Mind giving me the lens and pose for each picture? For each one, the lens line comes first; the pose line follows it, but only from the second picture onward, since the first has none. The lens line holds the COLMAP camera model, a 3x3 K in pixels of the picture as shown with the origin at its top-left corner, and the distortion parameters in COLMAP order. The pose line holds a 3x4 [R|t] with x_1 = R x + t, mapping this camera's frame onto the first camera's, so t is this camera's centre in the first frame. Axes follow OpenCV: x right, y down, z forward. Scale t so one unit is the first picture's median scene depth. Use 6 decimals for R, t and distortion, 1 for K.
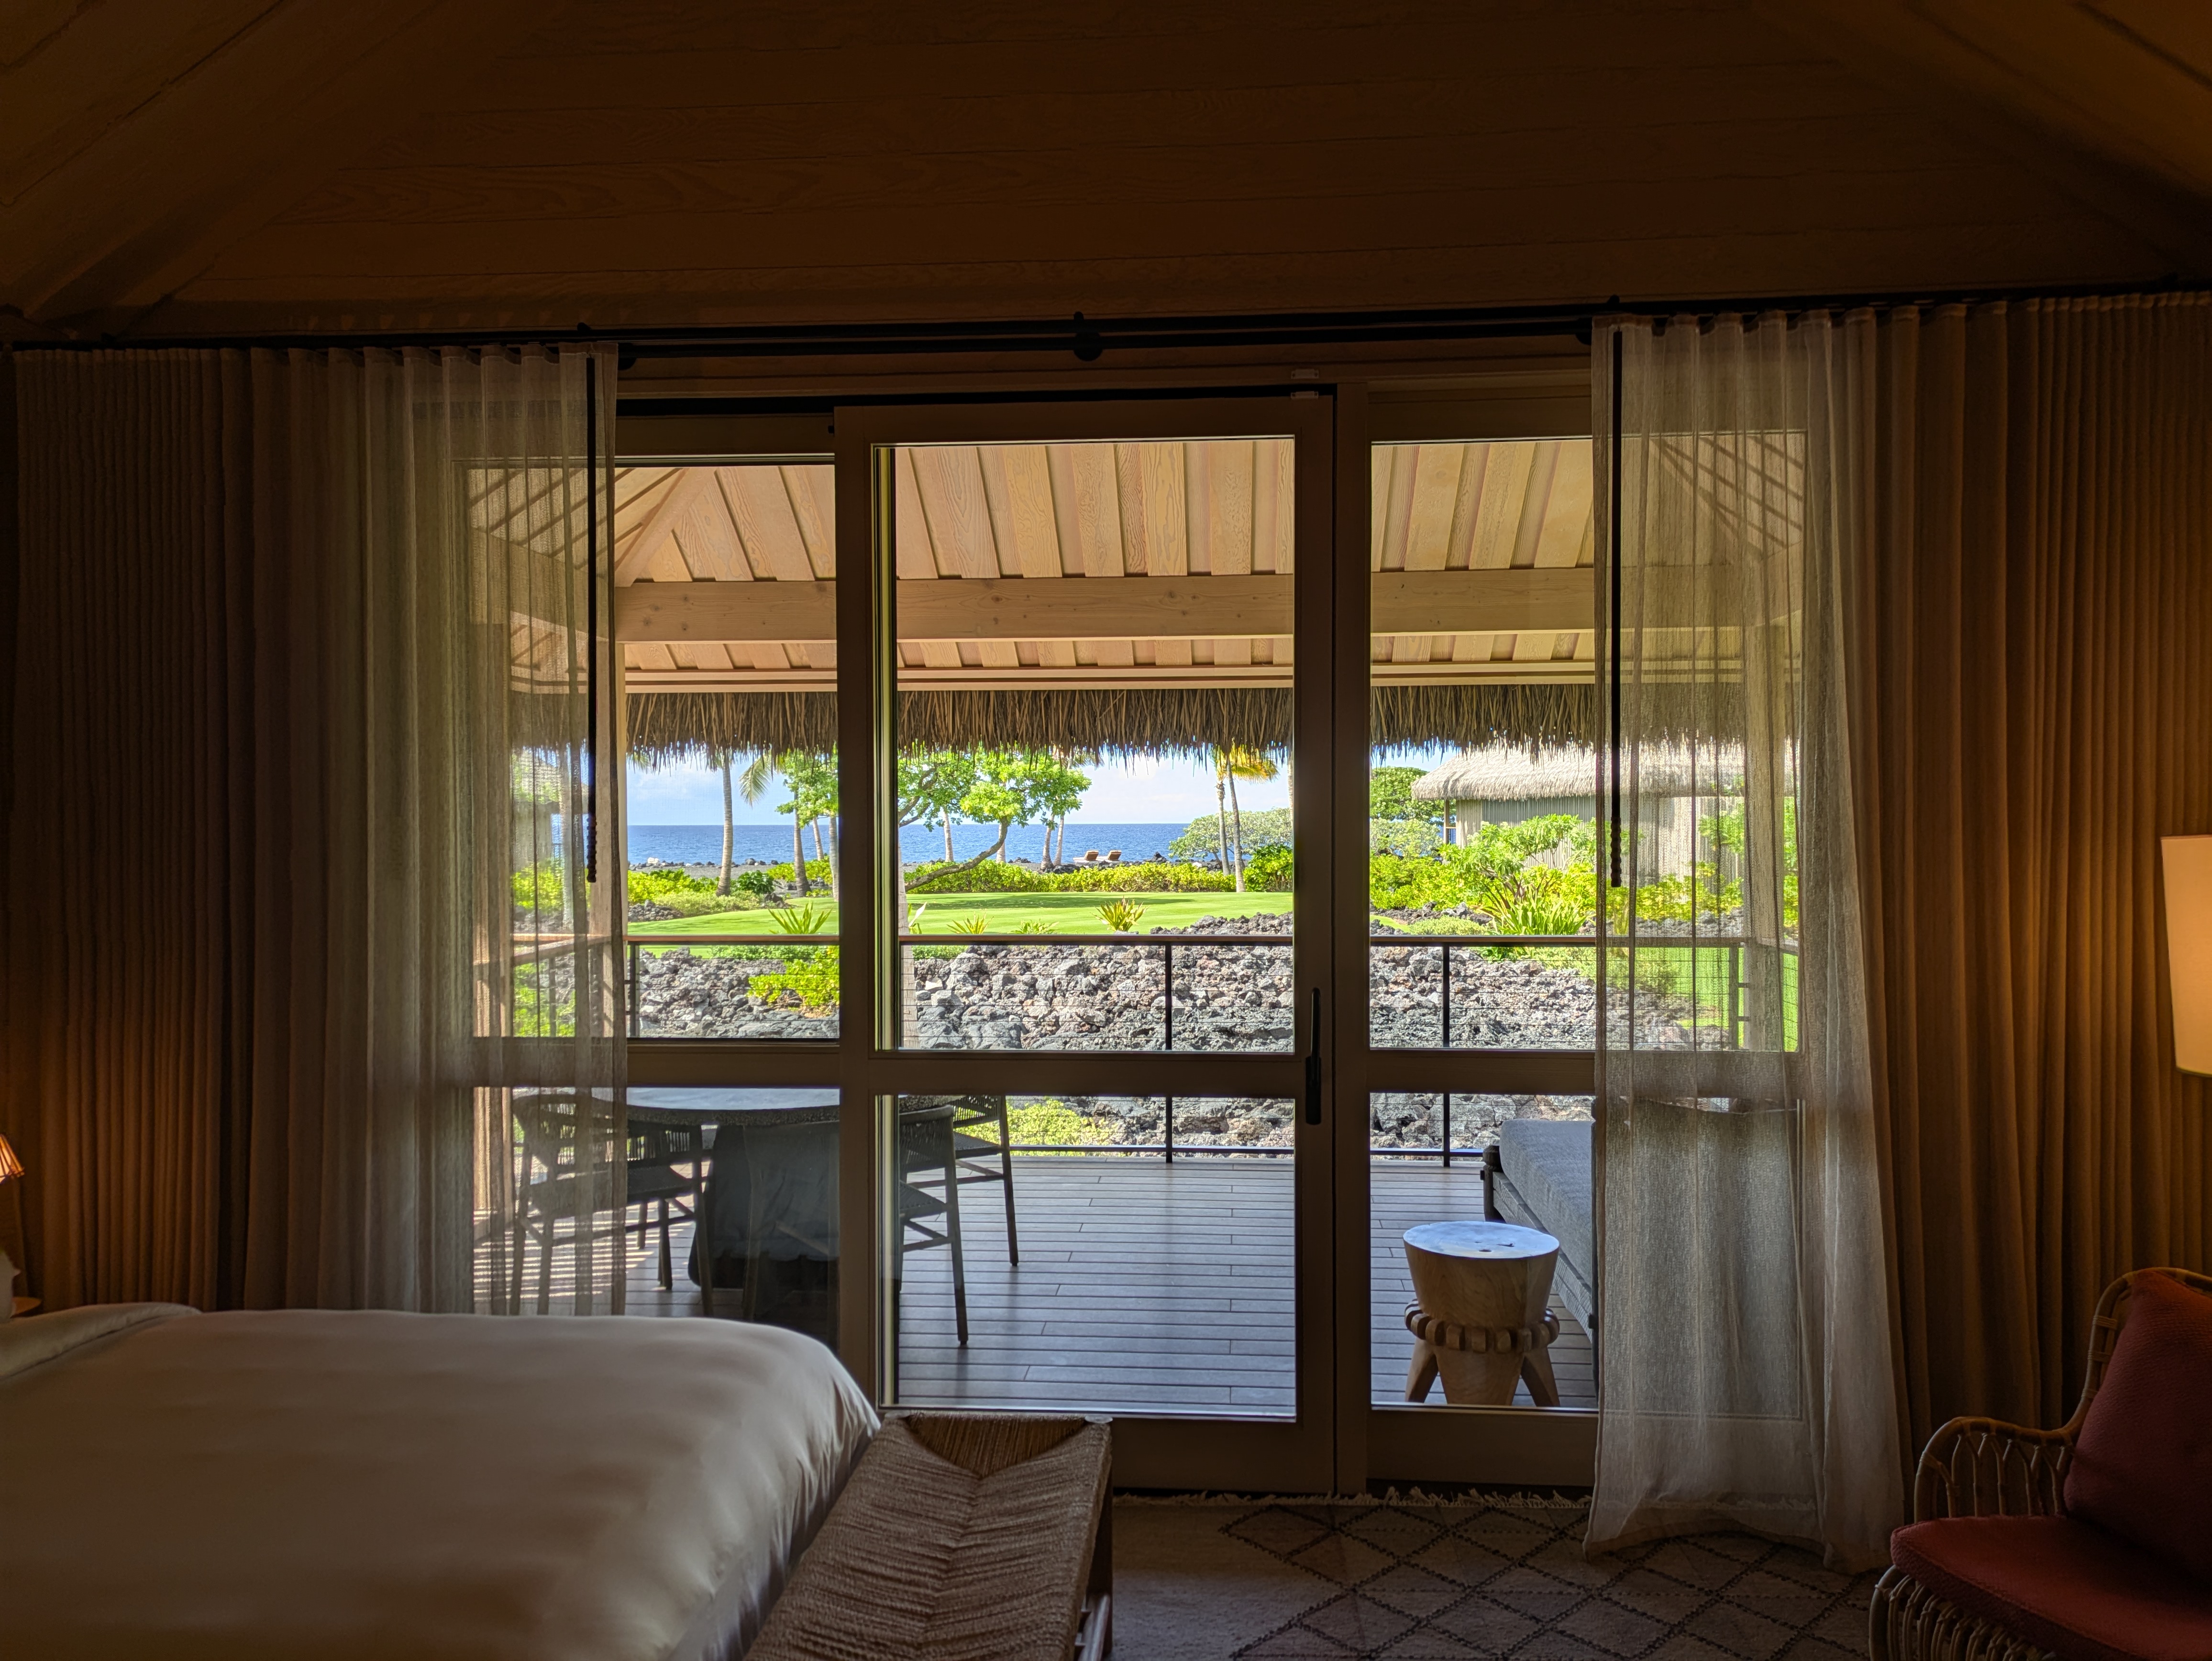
lens RADIAL K [[1648.4, 0, 1081.5], [0, 1648.4, 888.5], [0, 0, 1]] dist [0.050804, -0.046061]
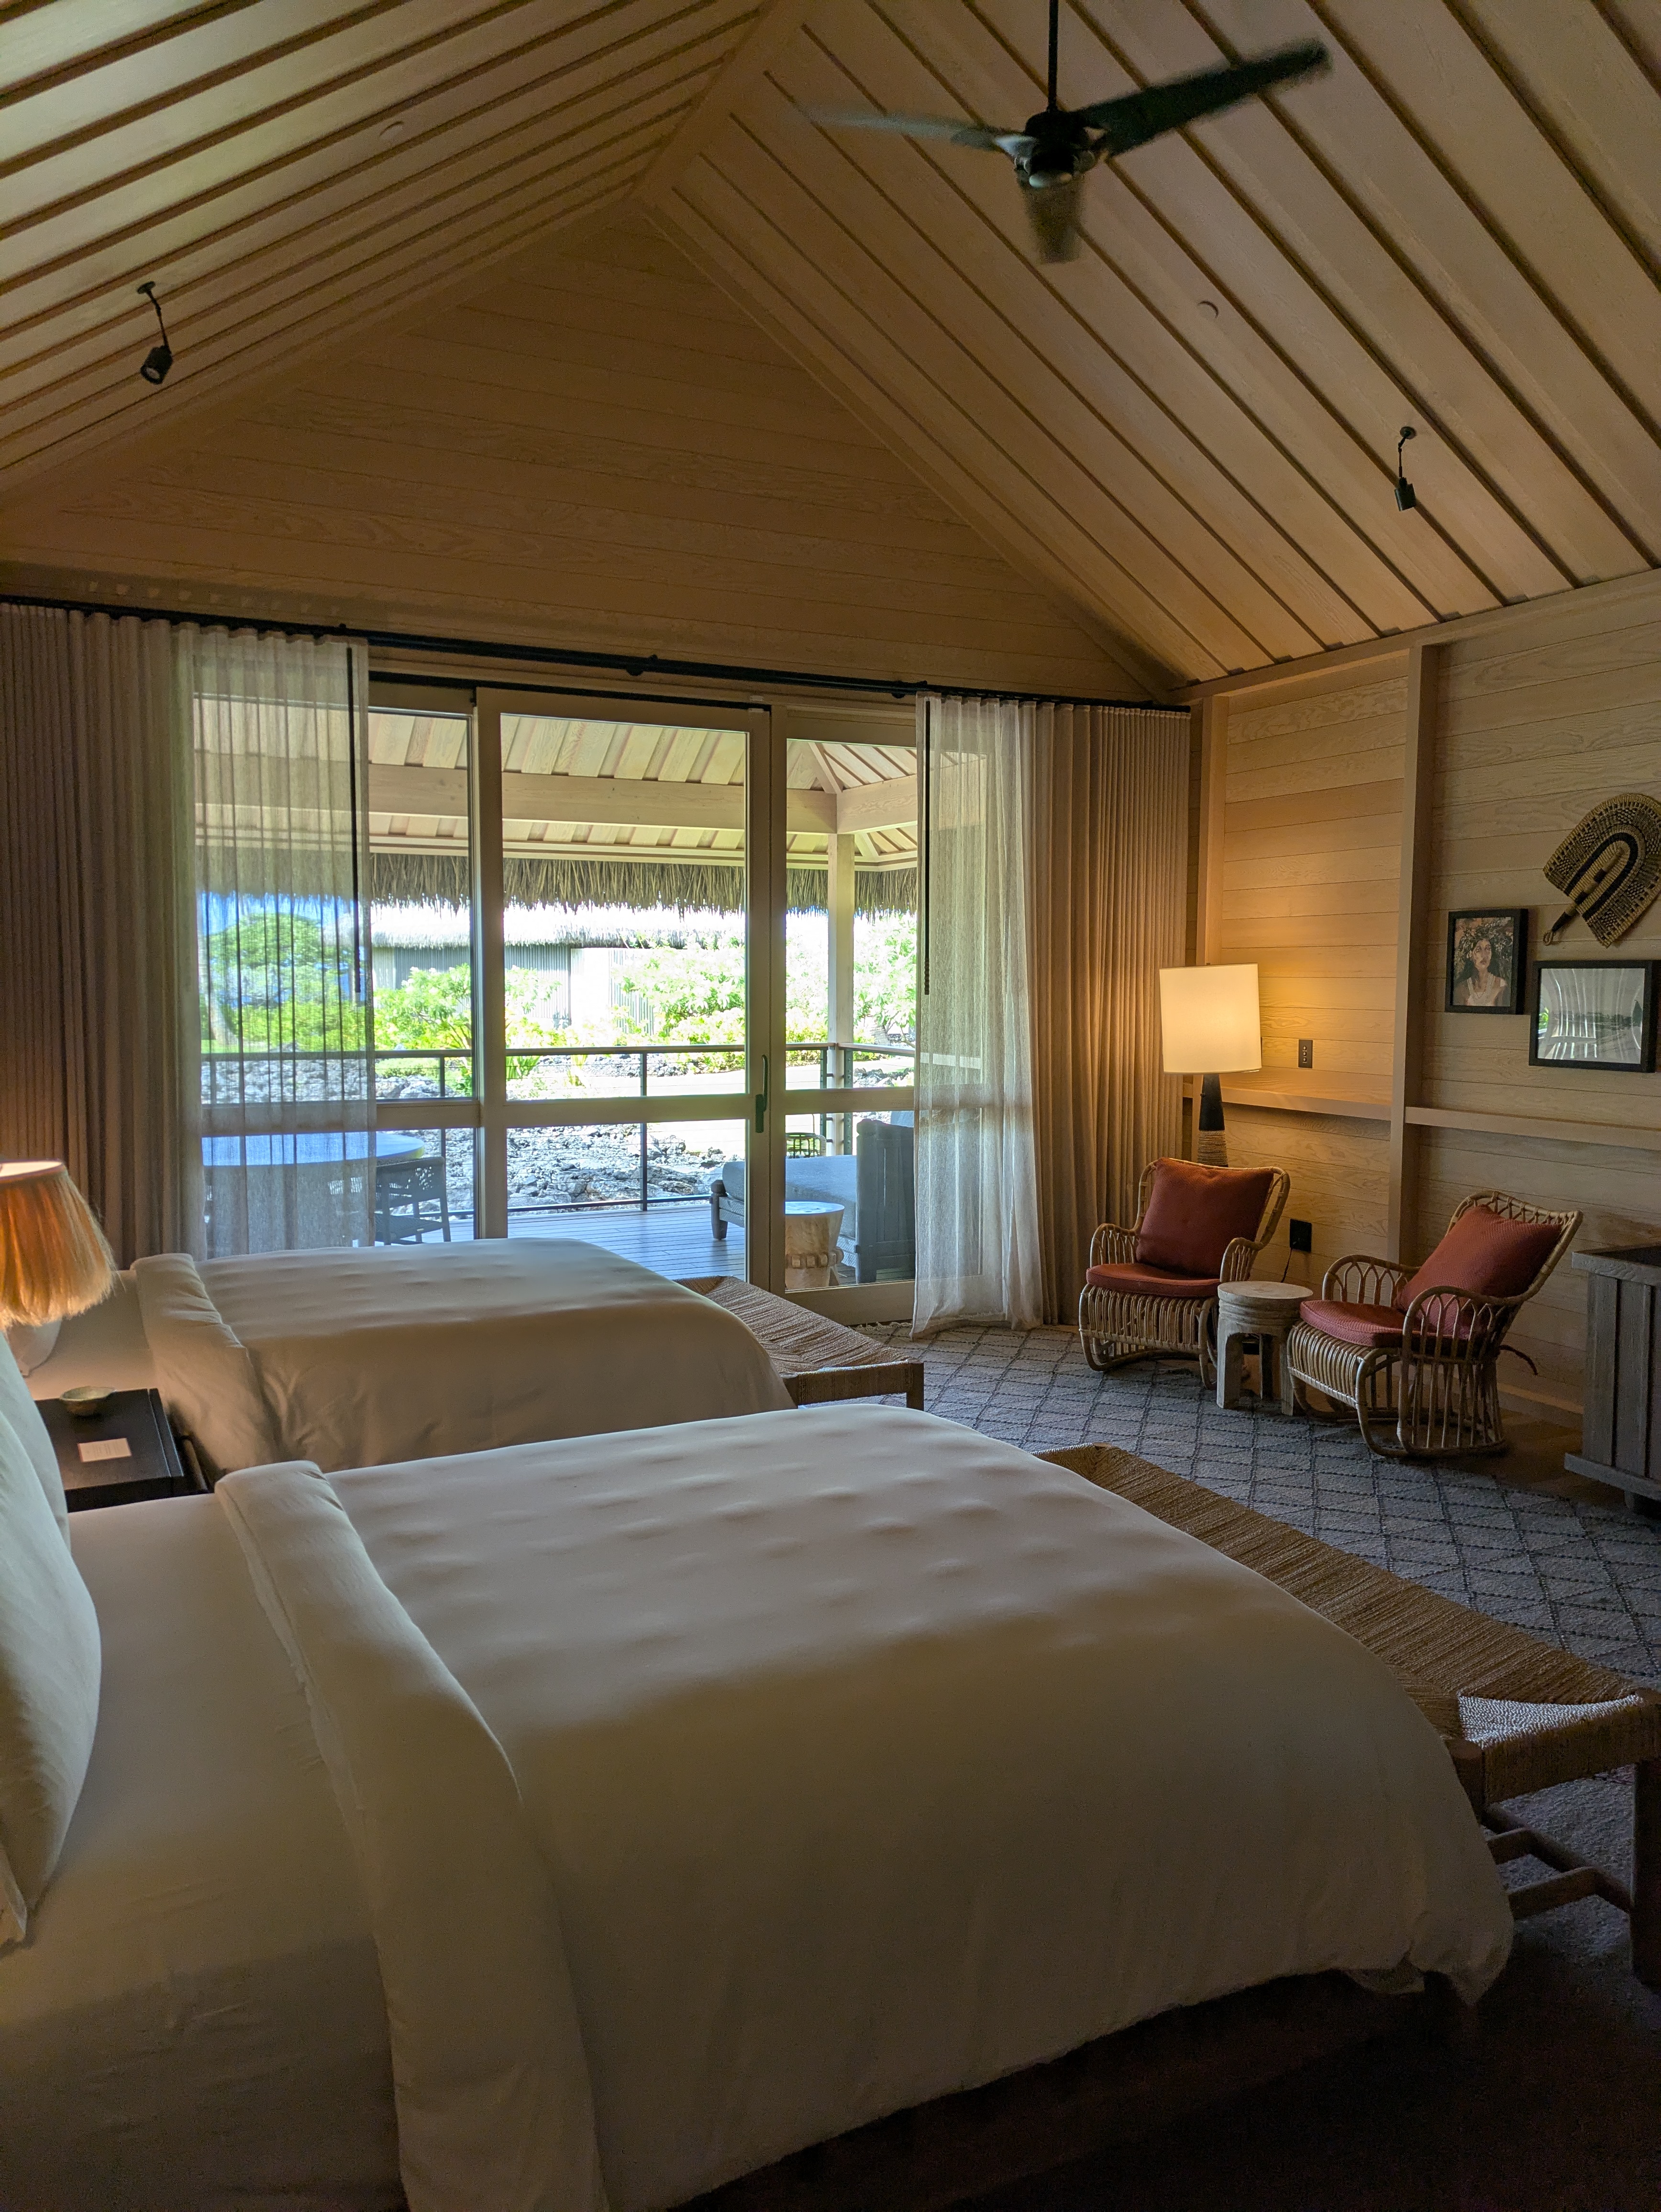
lens RADIAL K [[1619.9, 0, 833.6], [0, 1619.9, 1150.6], [0, 0, 1]] dist [0.037225, -0.007784]
pose [[0.862149, -0.050170, 0.504165, -0.682070], [0.014914, 0.997167, 0.073725, 0.038545], [-0.506435, -0.056043, 0.860455, -0.536501]]
